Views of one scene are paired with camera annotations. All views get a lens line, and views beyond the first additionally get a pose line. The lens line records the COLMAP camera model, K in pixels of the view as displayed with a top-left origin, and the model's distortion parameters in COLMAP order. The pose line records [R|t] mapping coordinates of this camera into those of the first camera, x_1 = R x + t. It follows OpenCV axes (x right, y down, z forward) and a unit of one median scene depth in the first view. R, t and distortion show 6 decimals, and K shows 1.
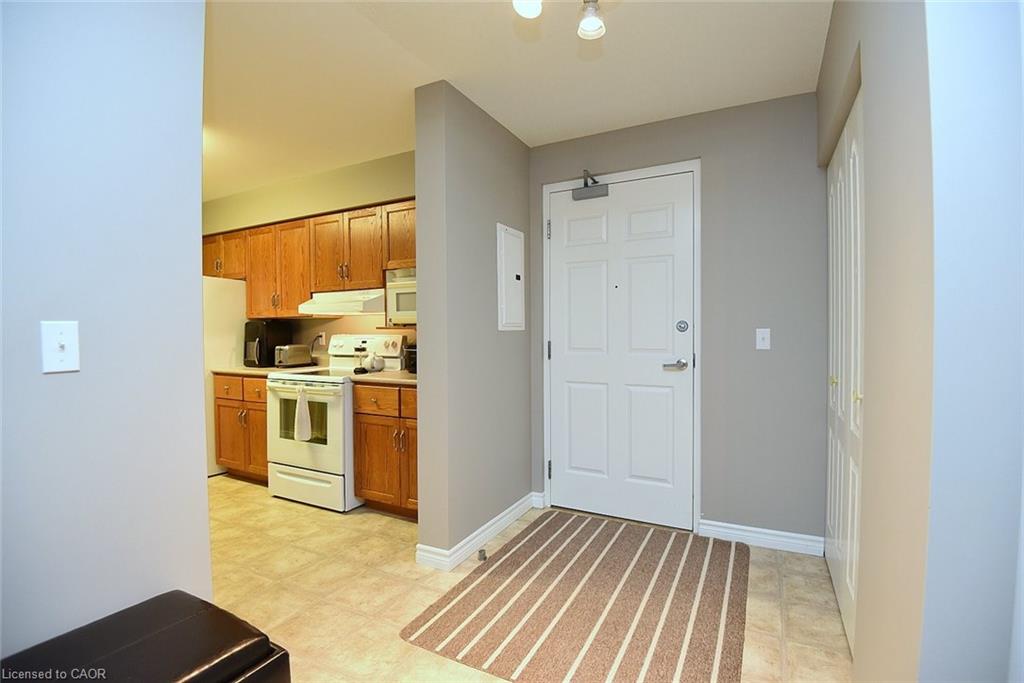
lens RADIAL K [[474.6, 0, 512.0], [0, 474.6, 341.5], [0, 0, 1]] dist [-0.020928, -0.000255]
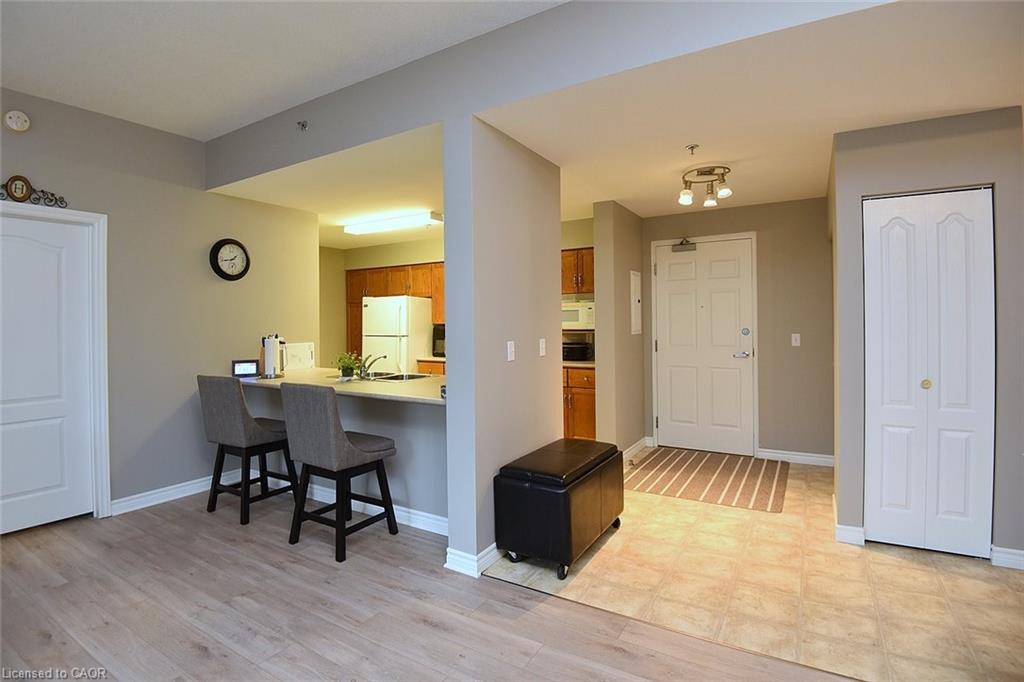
lens RADIAL K [[512.2, 0, 473.6], [0, 512.2, 321.8], [0, 0, 1]] dist [-0.035382, -0.000553]
pose [[0.994742, -0.004537, -0.102309, -0.349843], [0.002390, 0.999774, -0.021103, -0.027522], [0.102382, 0.020748, 0.994529, -0.742901]]
